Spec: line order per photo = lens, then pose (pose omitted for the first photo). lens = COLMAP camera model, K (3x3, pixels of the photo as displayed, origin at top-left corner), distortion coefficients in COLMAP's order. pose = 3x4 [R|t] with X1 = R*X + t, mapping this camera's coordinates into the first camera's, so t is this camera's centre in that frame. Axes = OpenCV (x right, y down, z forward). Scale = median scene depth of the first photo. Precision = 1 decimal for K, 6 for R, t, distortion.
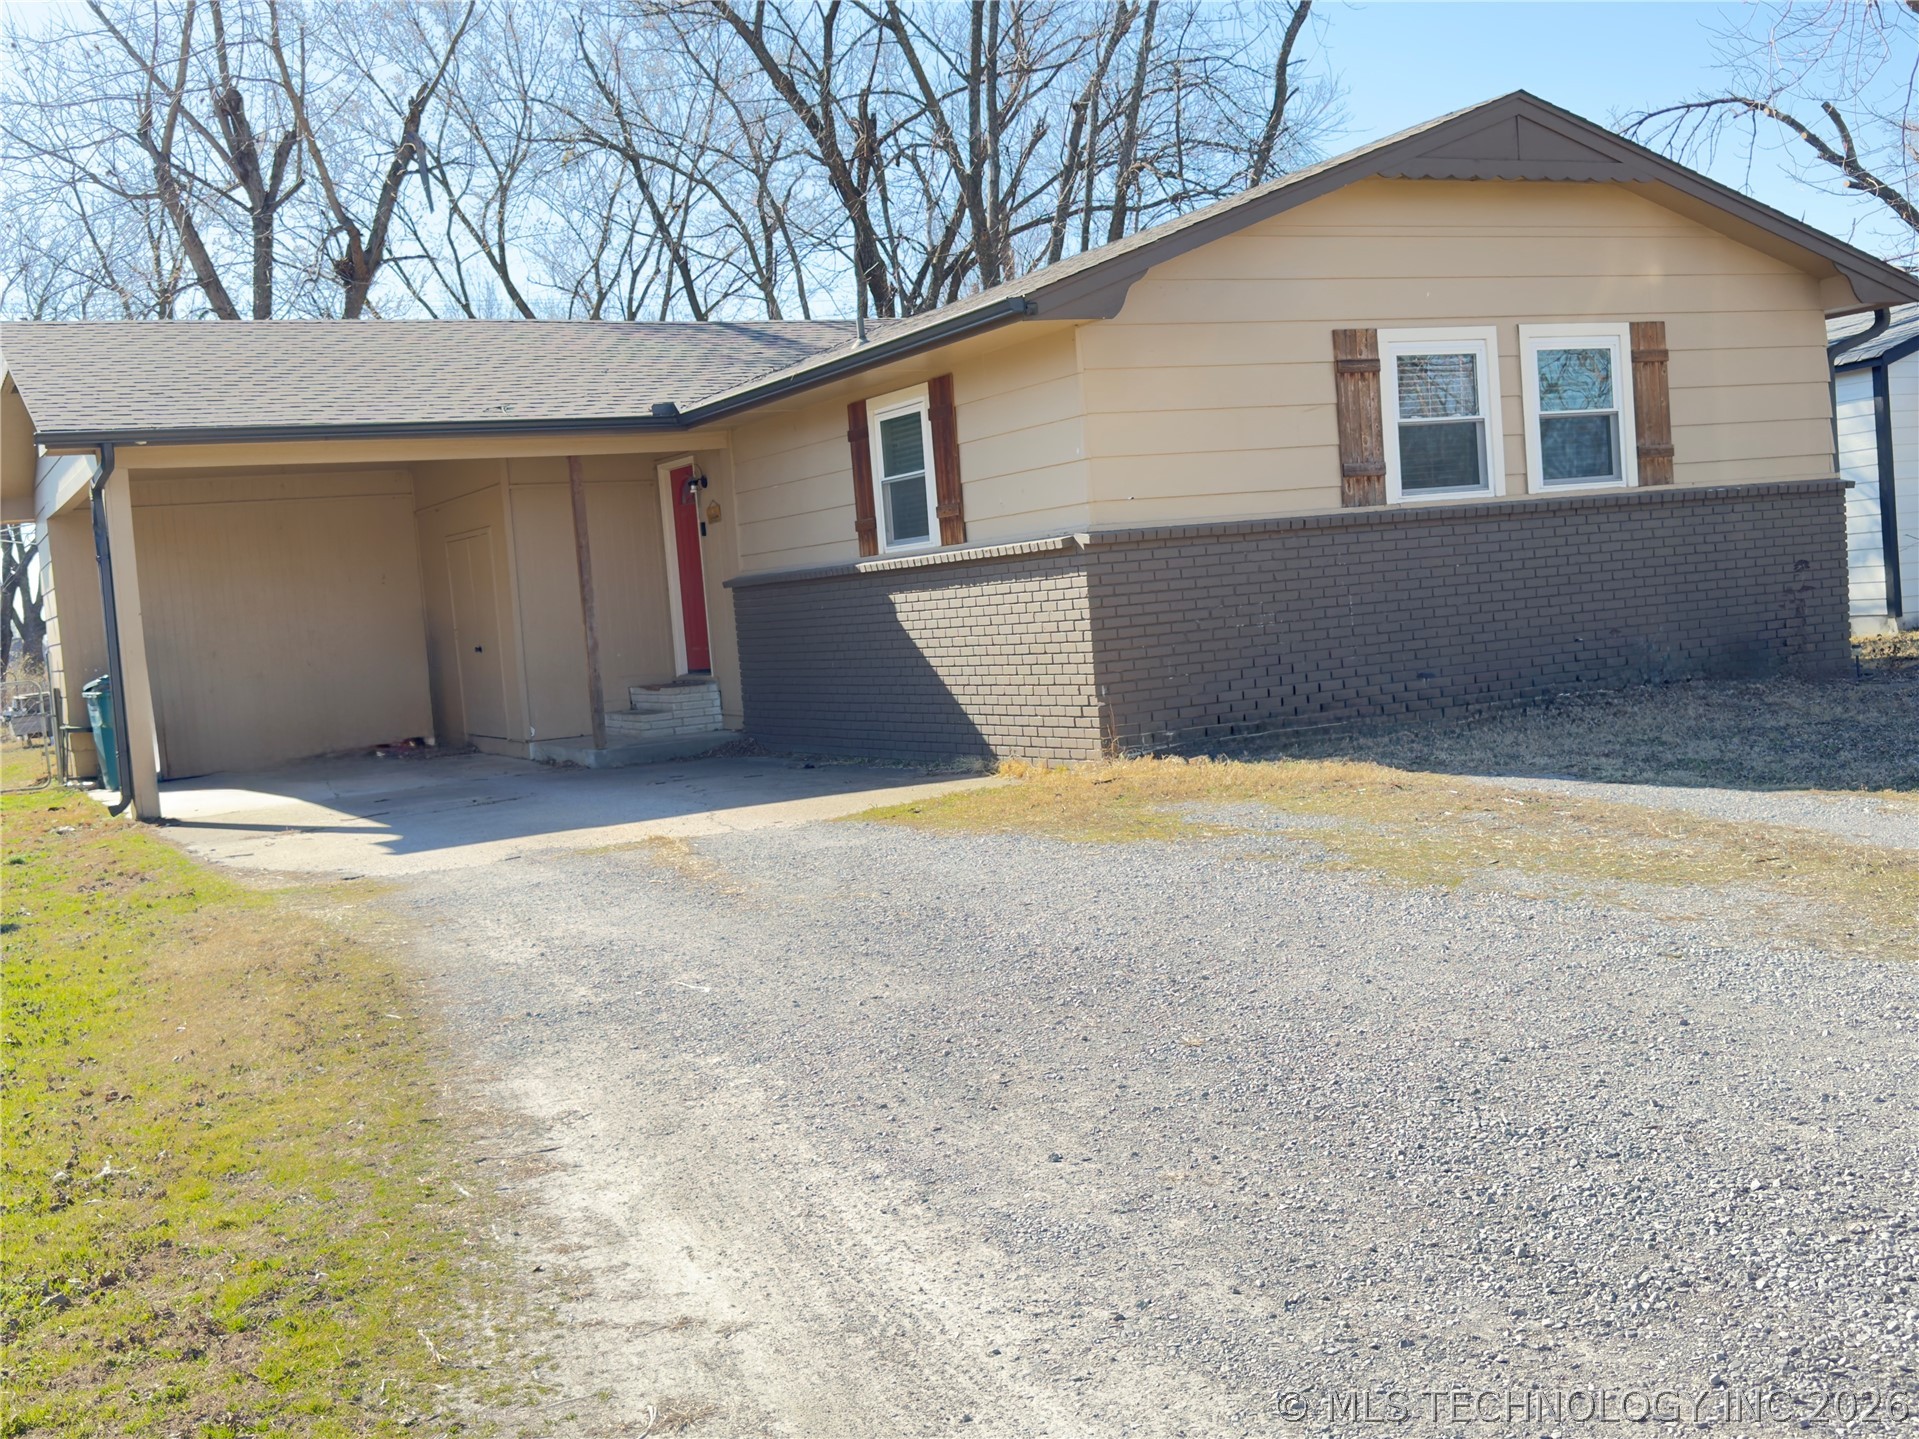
lens RADIAL K [[2033.1, 0, 960.3], [0, 2033.1, 715.6], [0, 0, 1]] dist [0.028936, 0.000000]
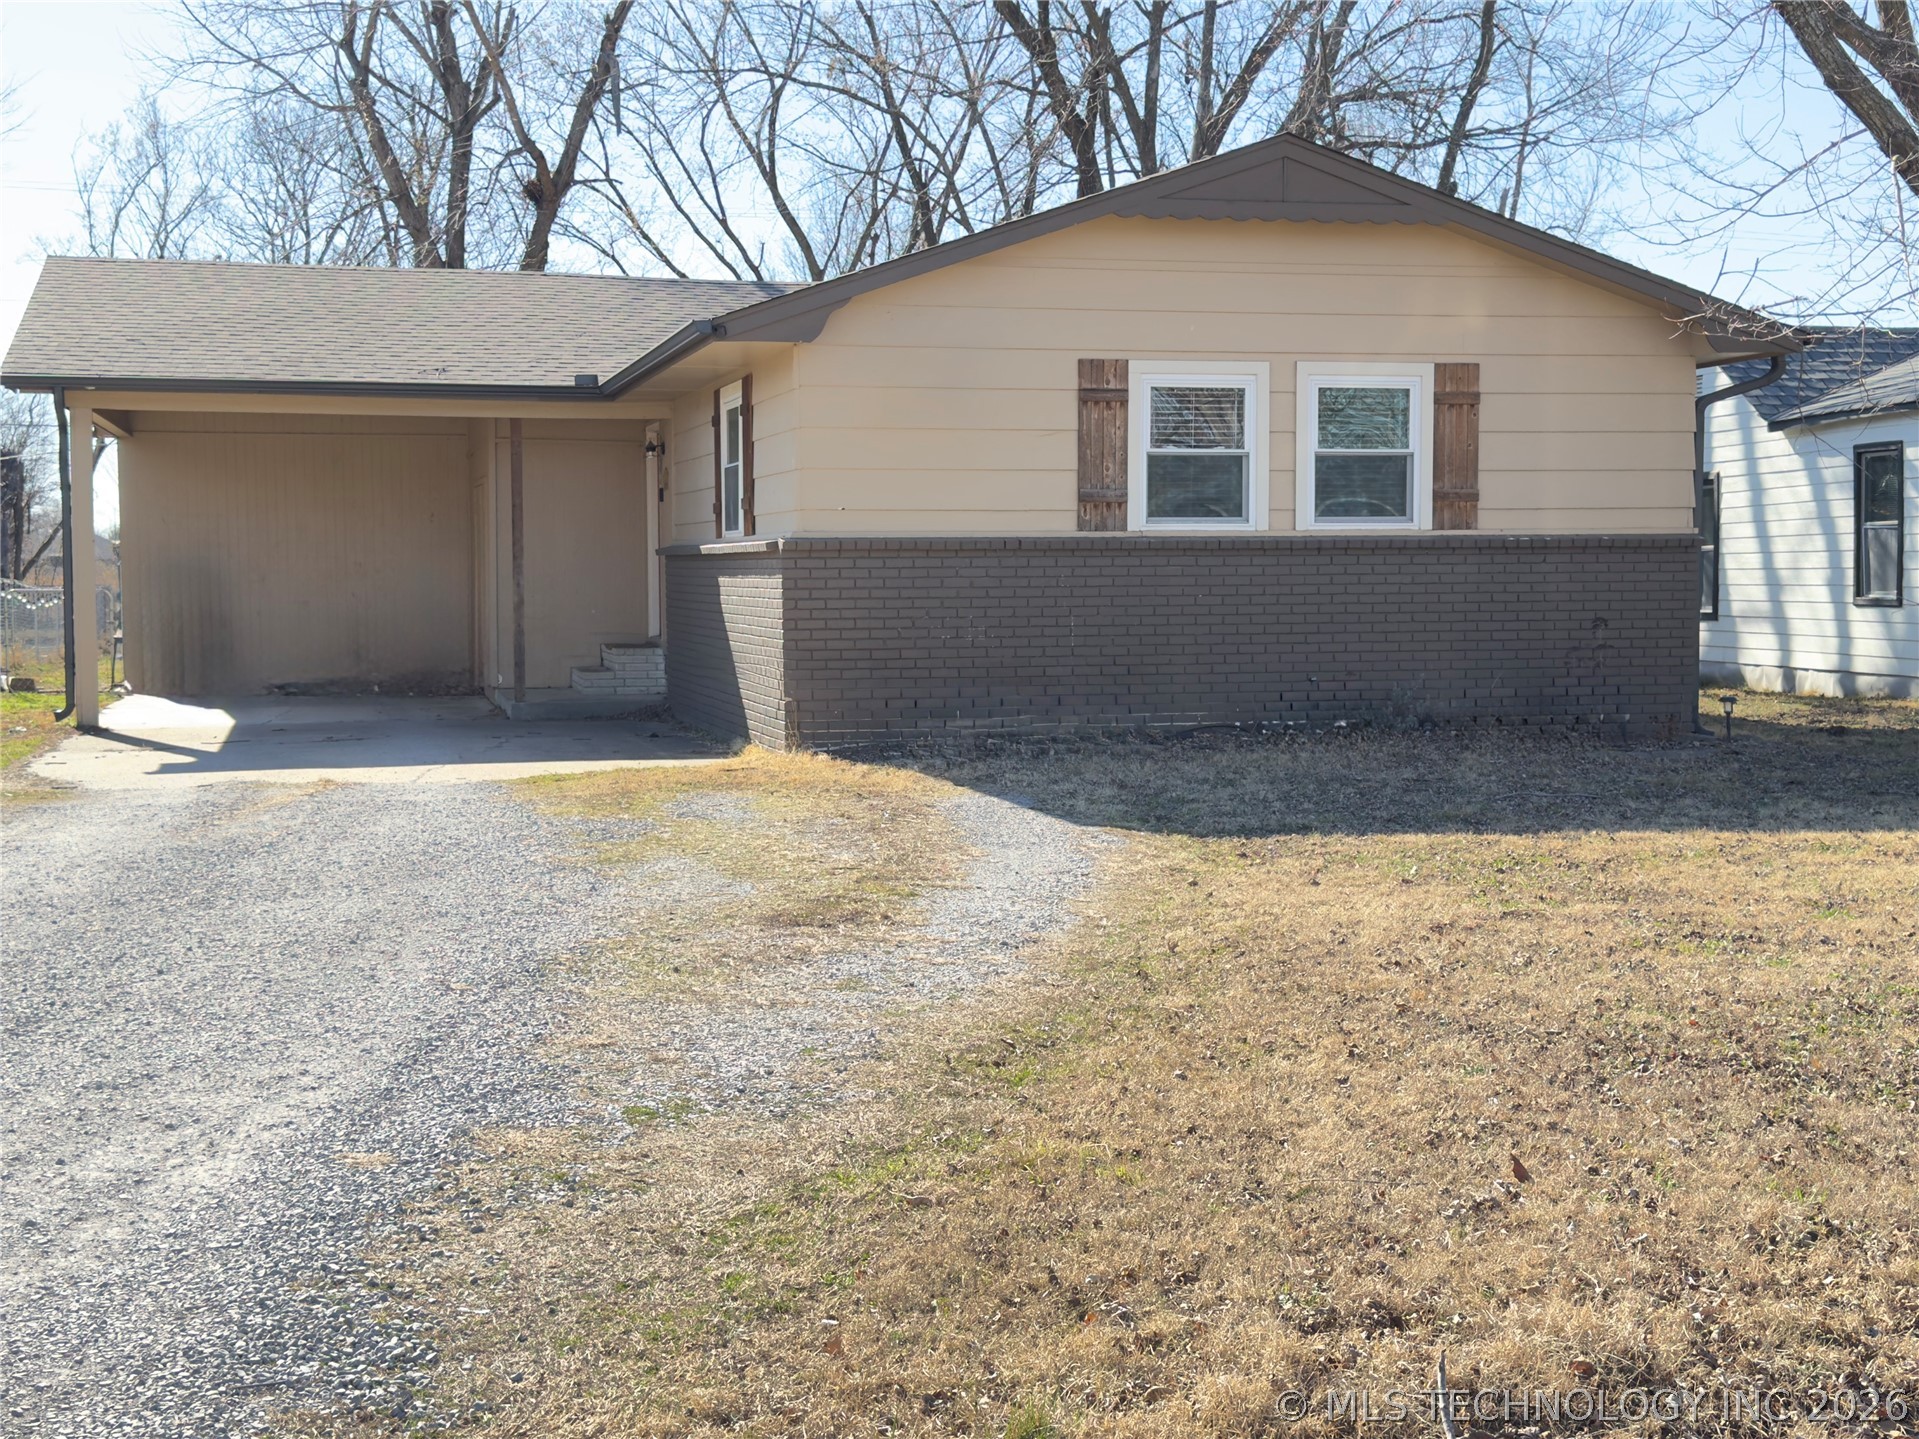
lens RADIAL K [[2490.3, 0, 958.3], [0, 2490.3, 723.1], [0, 0, 1]] dist [0.035915, 0.000000]
pose [[0.970015, 0.092384, -0.224802, 0.401453], [-0.089132, 0.995716, 0.024591, -0.029161], [0.226111, -0.003817, 0.974094, -0.234349]]
